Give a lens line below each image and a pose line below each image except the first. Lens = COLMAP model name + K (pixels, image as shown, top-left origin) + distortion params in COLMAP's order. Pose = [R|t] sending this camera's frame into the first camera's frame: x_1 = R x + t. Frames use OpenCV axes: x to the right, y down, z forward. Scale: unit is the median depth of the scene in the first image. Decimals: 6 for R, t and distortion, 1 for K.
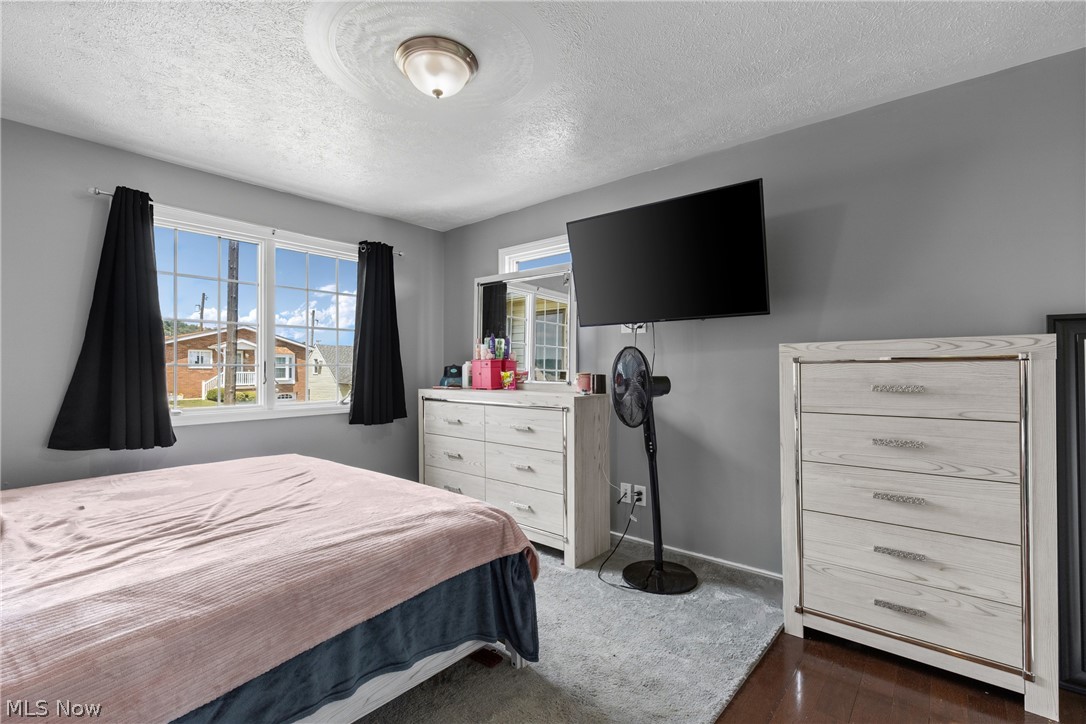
lens RADIAL K [[483.5, 0, 542.3], [0, 483.5, 365.6], [0, 0, 1]] dist [0.002106, -0.000408]
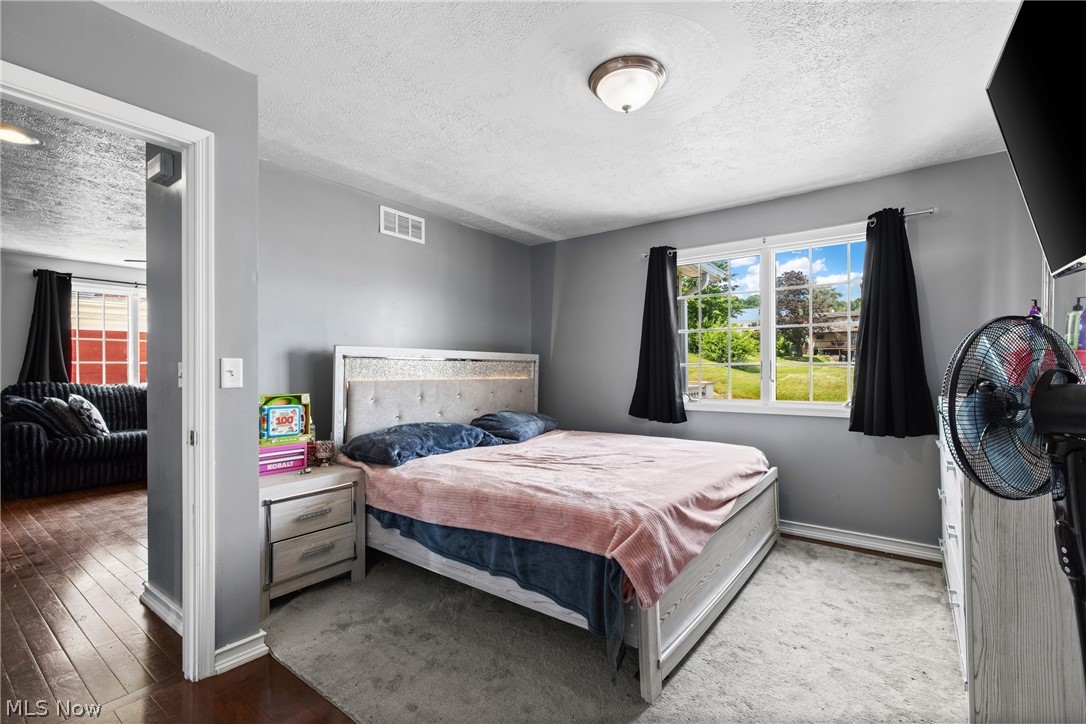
lens RADIAL K [[483.5, 0, 542.3], [0, 483.5, 365.6], [0, 0, 1]] dist [0.002106, -0.000408]
pose [[0.061157, -0.003766, -0.998121, 0.571336], [0.007521, 0.999966, -0.003312, 0.002509], [0.998100, -0.007304, 0.061183, 0.513694]]
